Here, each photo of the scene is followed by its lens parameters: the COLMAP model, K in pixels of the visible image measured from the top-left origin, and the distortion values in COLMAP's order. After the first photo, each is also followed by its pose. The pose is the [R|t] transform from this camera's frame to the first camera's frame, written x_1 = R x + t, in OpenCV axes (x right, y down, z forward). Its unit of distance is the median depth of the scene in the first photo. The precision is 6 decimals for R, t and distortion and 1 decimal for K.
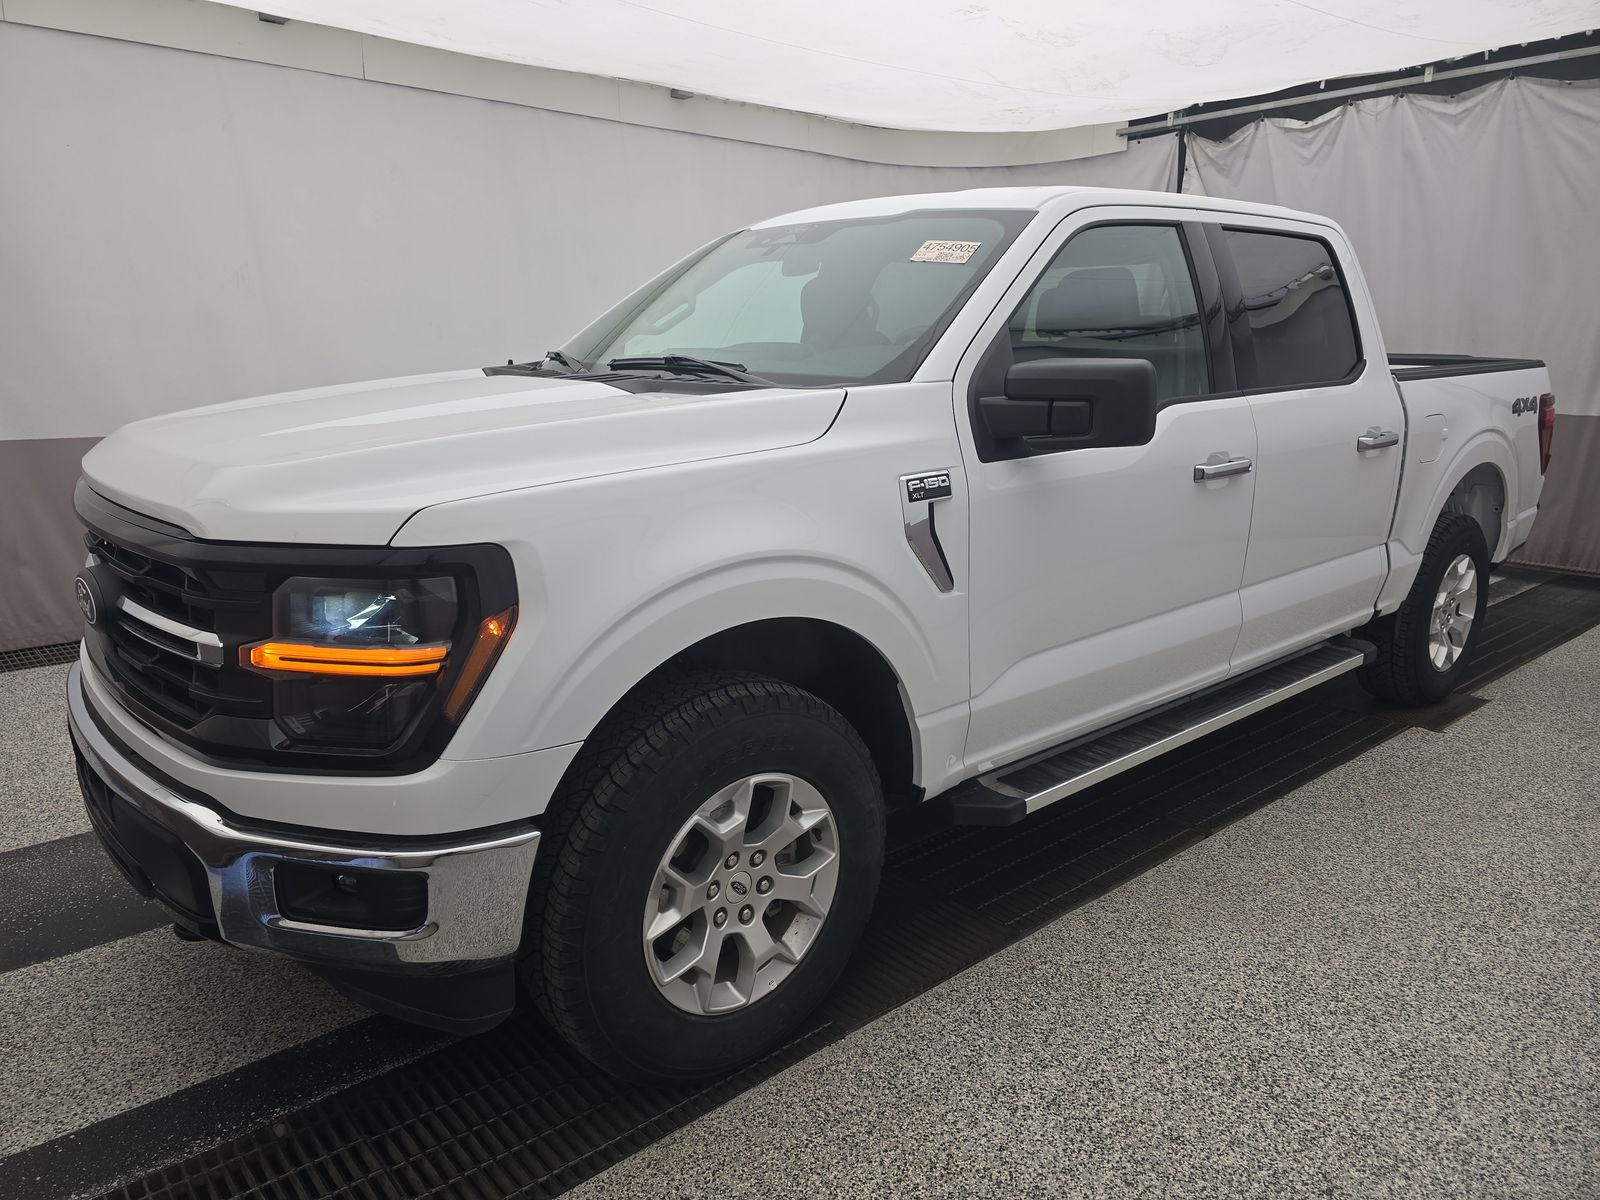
lens RADIAL K [[1072.4, 0, 778.1], [0, 1072.4, 624.2], [0, 0, 1]] dist [0.060733, -0.036393]
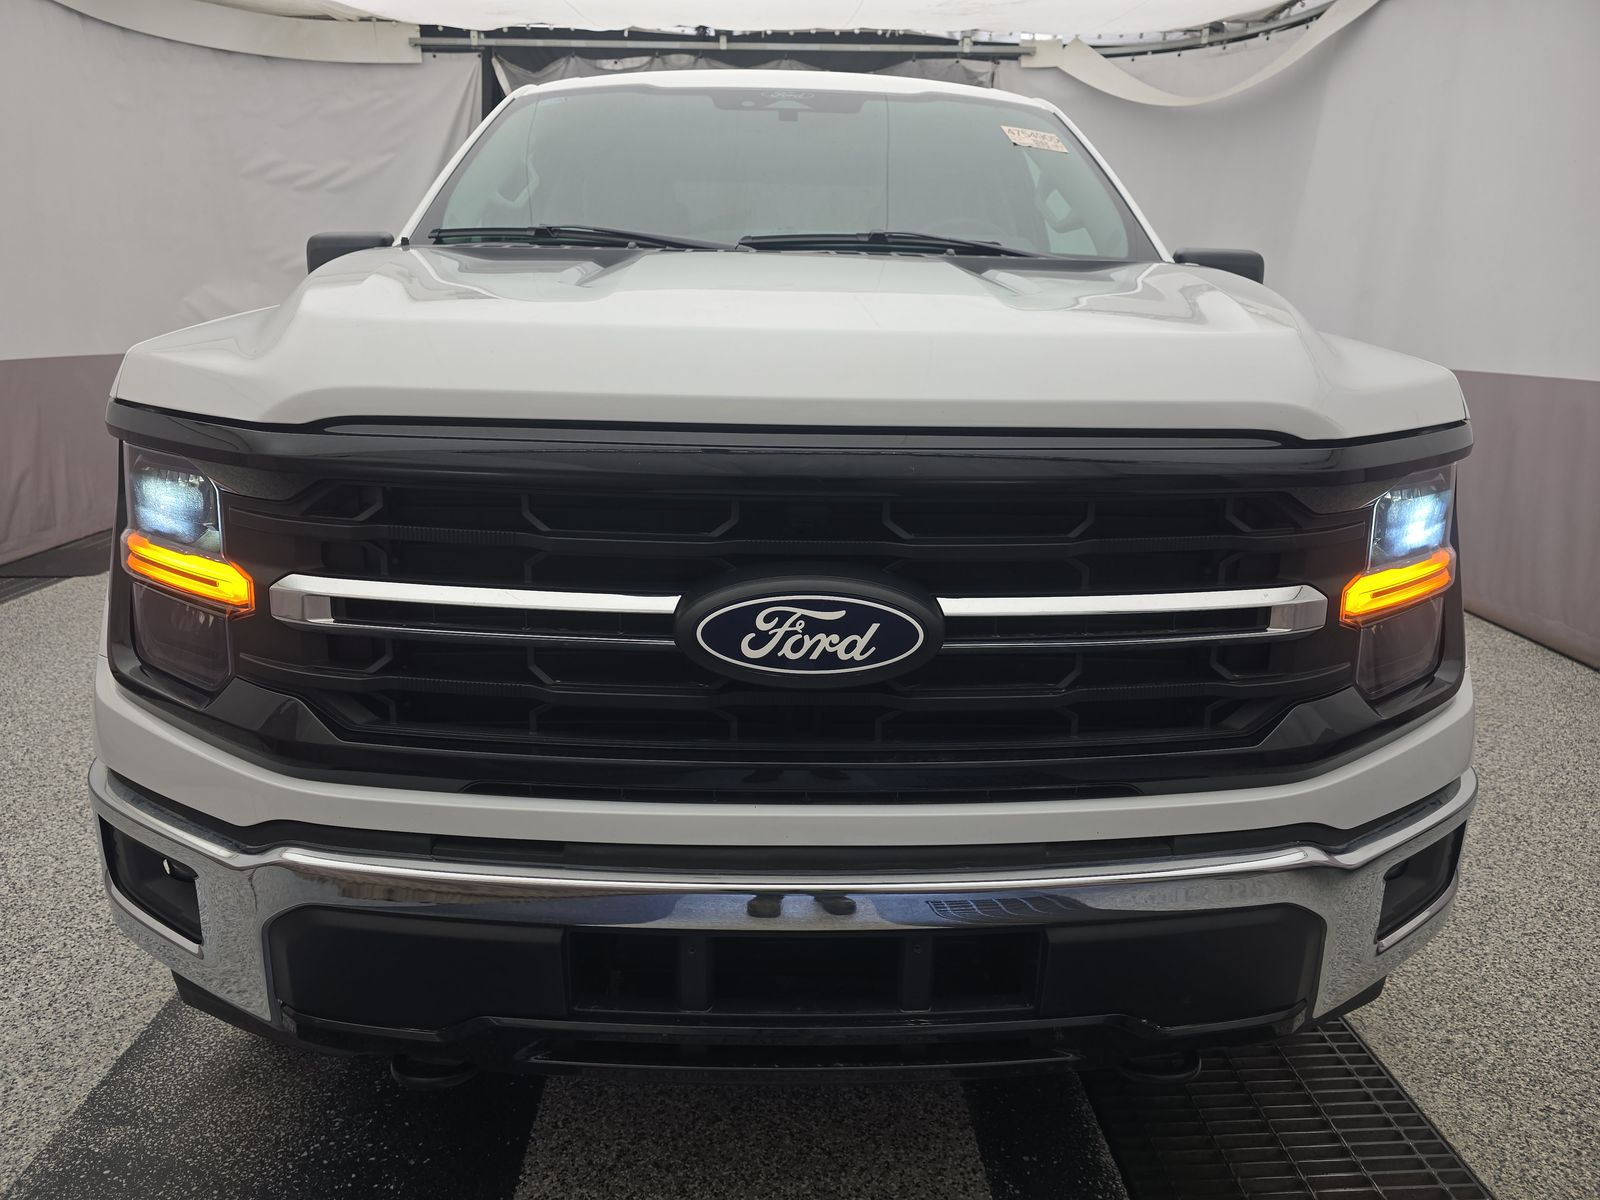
lens RADIAL K [[1074.0, 0, 800.0], [0, 1074.0, 600.0], [0, 0, 1]] dist [0.041704, -0.034765]
pose [[0.620406, -0.208674, 0.756011, -0.413021], [0.192649, 0.974967, 0.111017, -0.038626], [-0.760252, 0.076769, 0.645076, 0.275831]]
